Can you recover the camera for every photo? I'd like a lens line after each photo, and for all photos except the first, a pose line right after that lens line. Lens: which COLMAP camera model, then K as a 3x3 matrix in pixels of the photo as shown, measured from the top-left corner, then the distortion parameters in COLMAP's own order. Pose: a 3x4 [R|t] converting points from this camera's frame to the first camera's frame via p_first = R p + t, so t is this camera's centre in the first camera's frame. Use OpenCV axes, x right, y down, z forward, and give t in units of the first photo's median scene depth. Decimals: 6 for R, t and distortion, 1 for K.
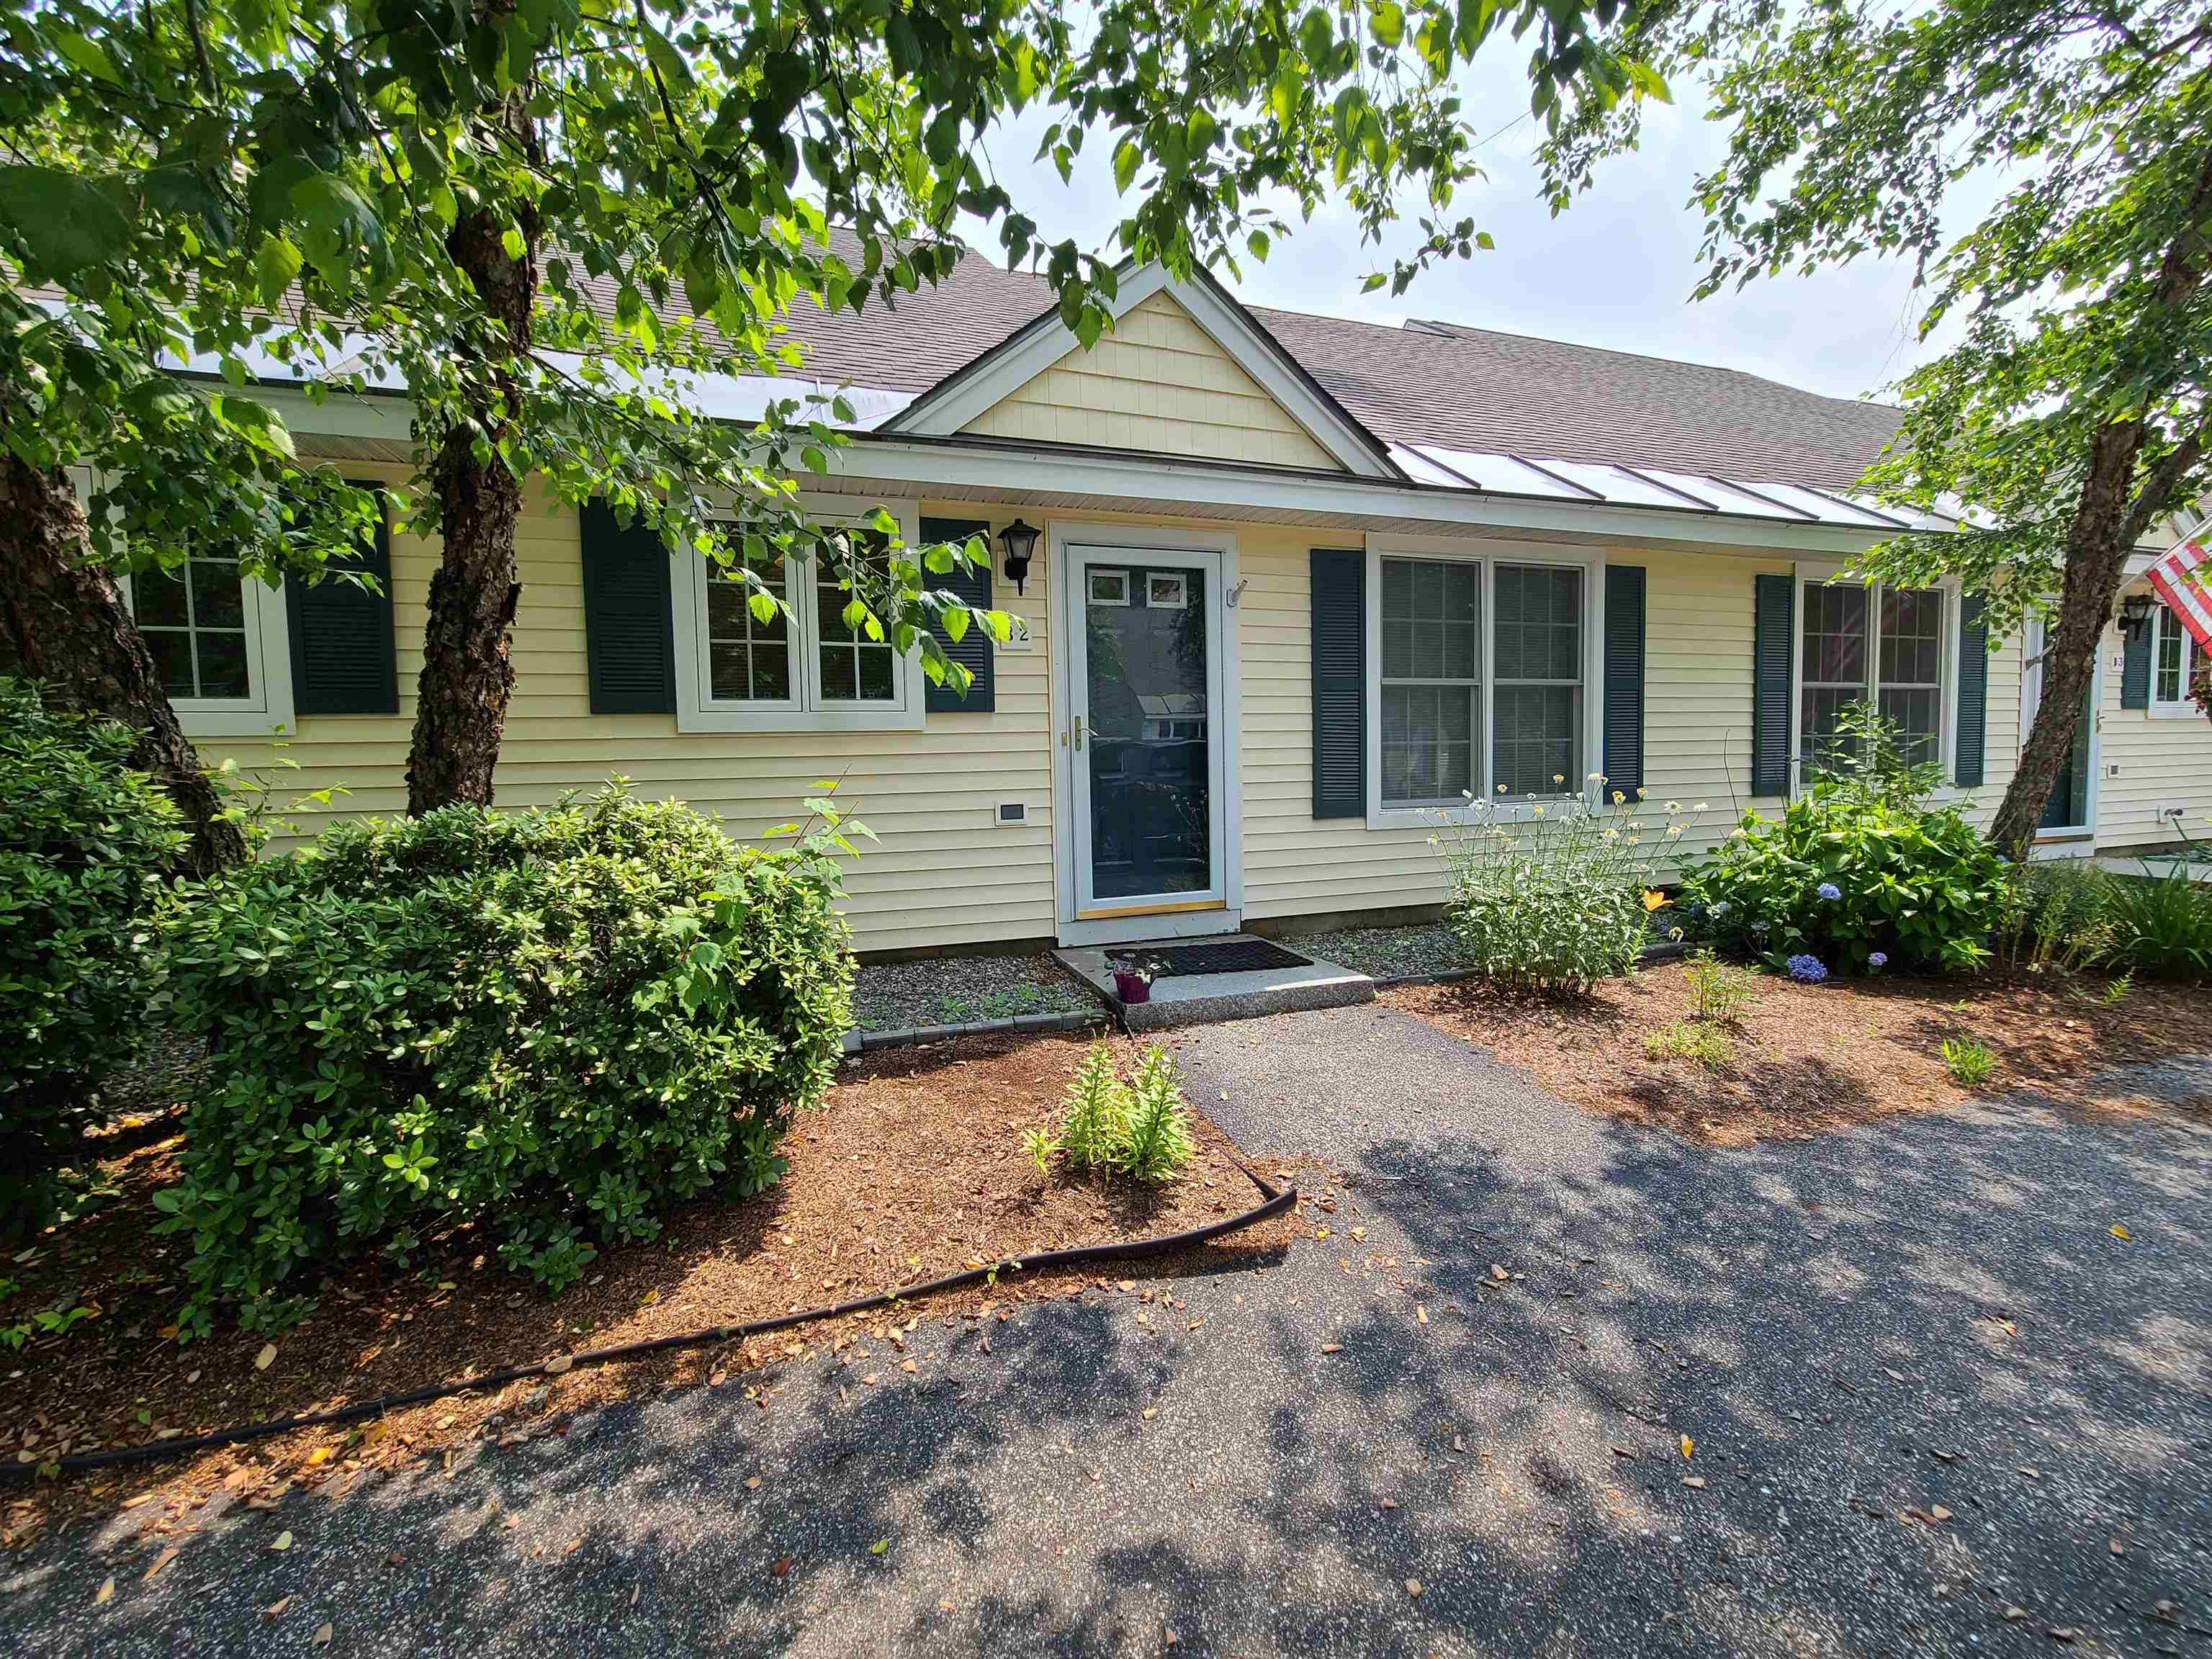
lens RADIAL K [[901.6, 0, 1101.0], [0, 901.6, 826.7], [0, 0, 1]] dist [-0.000905, -0.000146]
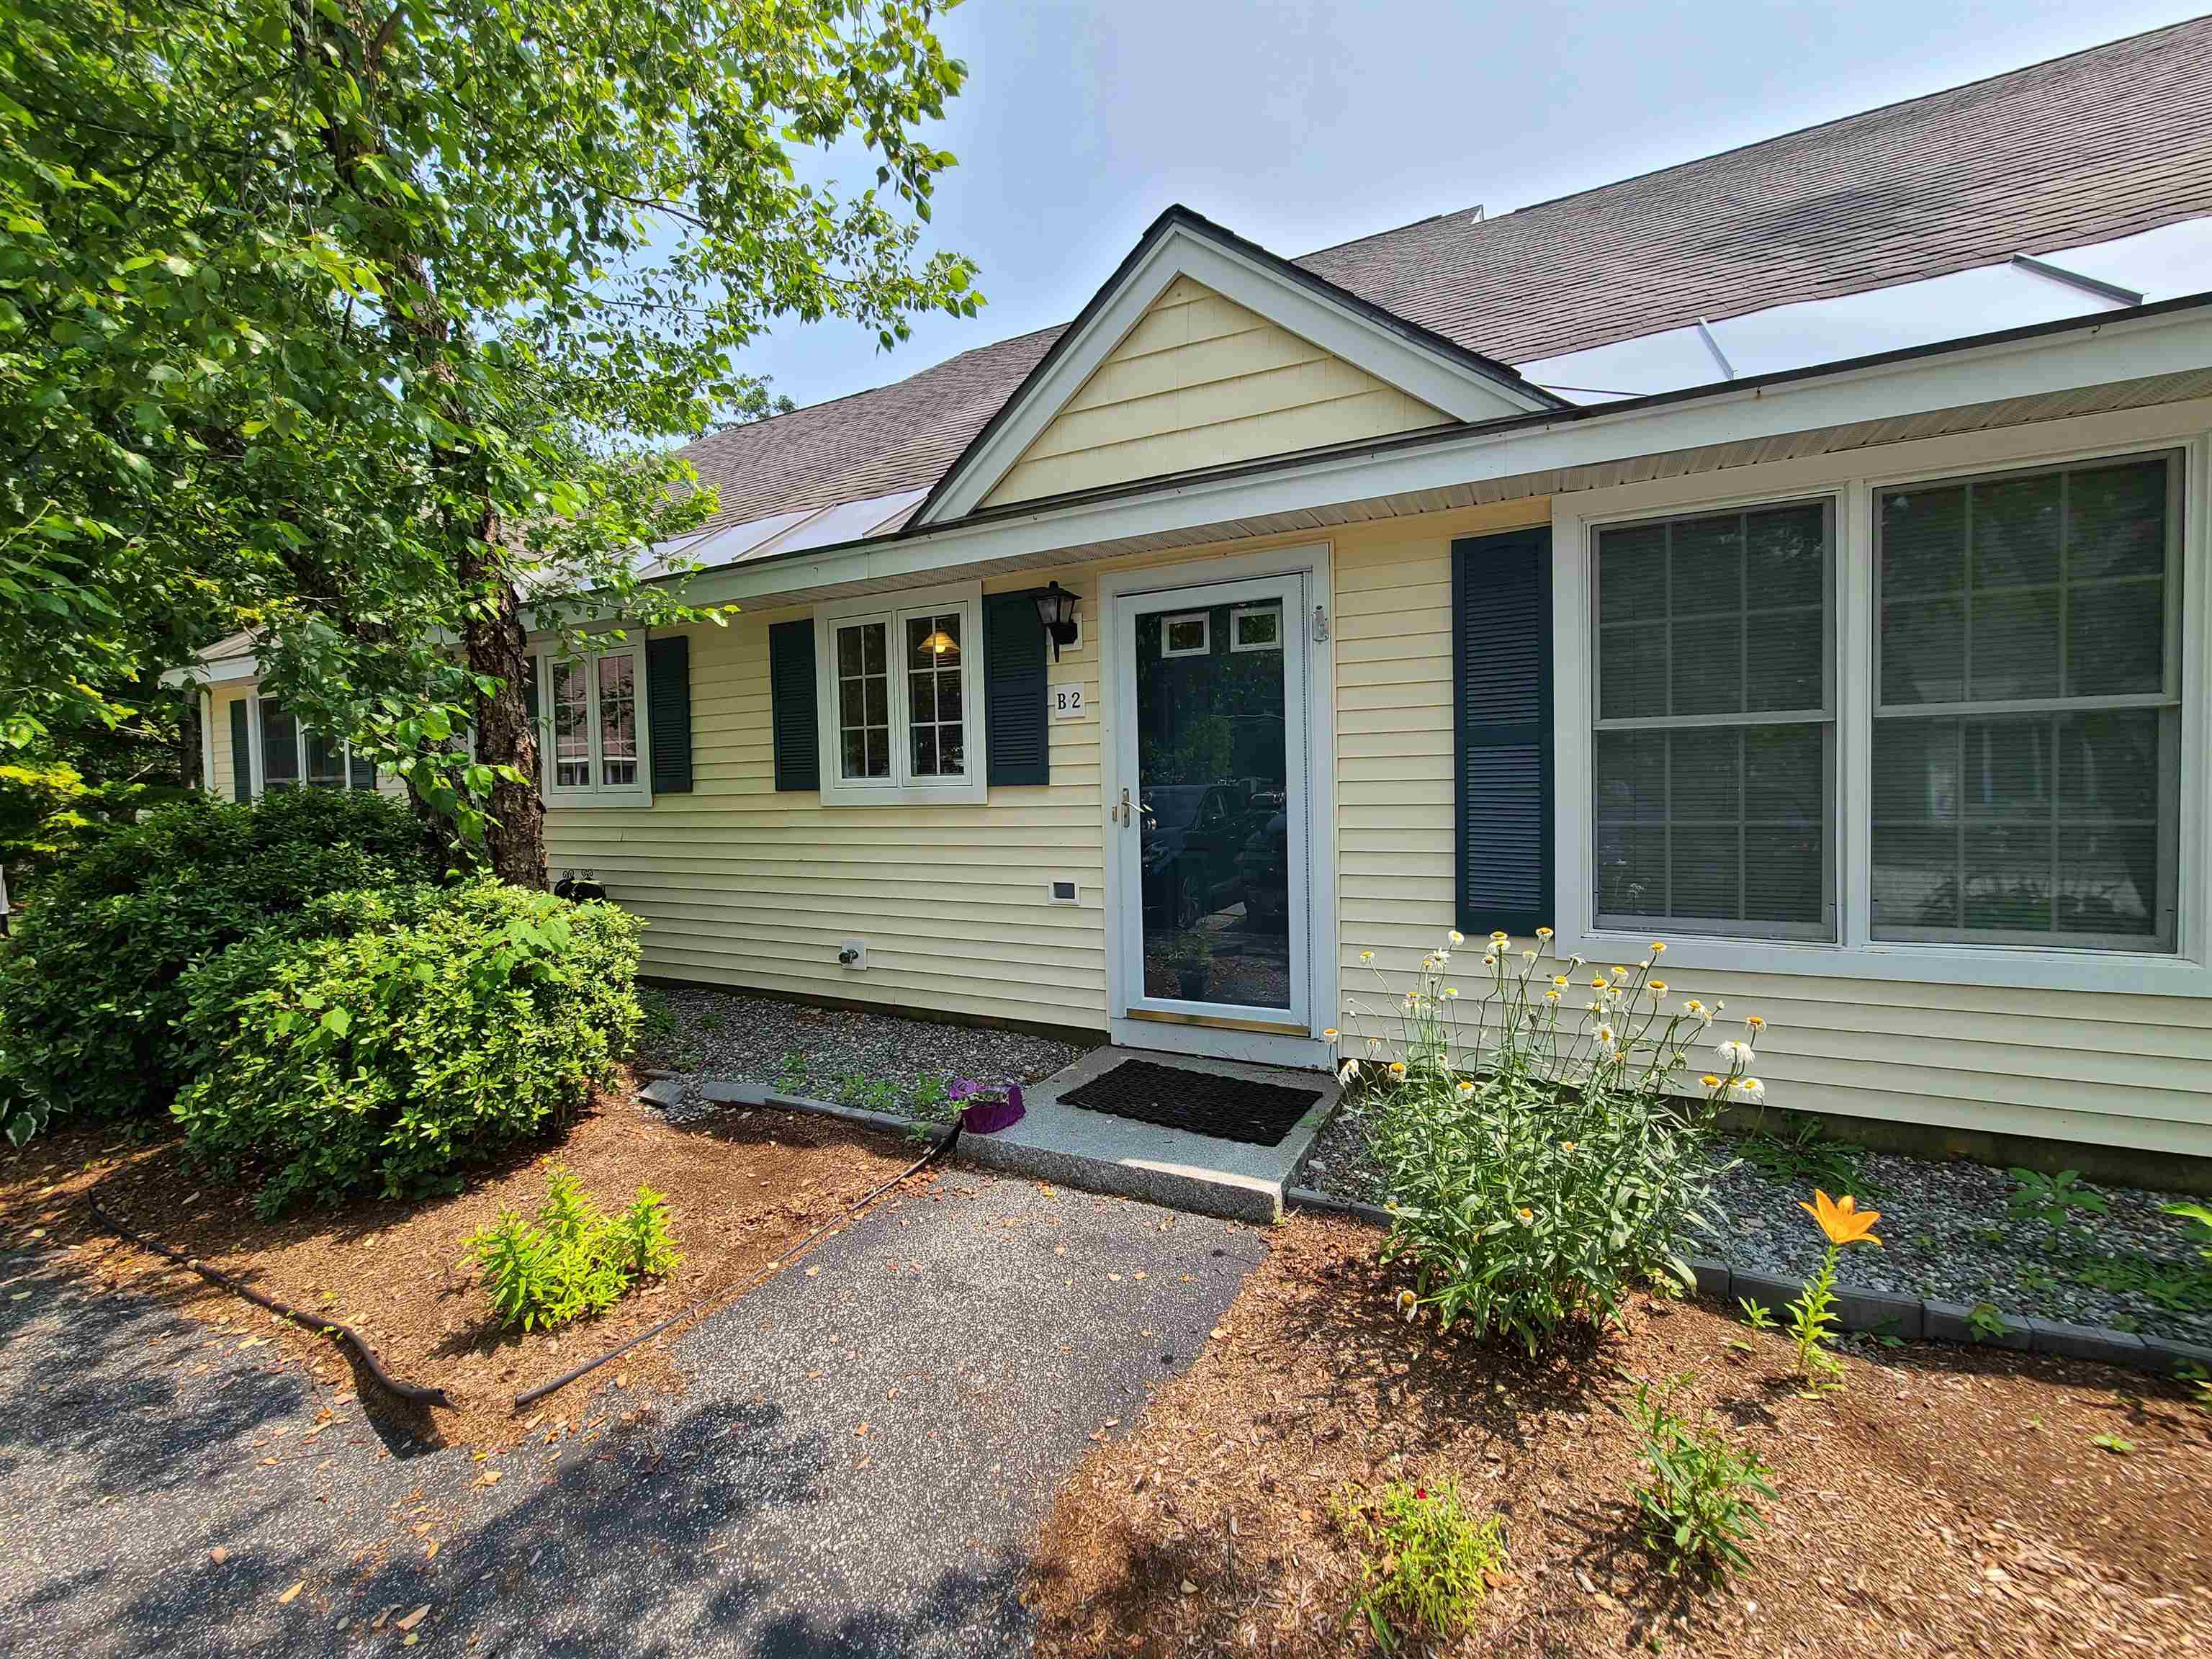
lens RADIAL K [[901.6, 0, 1103.8], [0, 901.6, 821.7], [0, 0, 1]] dist [-0.000905, -0.000146]
pose [[0.706153, 0.034913, -0.707198, 0.598926], [-0.045196, 0.998969, 0.004187, -0.094542], [0.706615, 0.029006, 0.707003, 0.369644]]
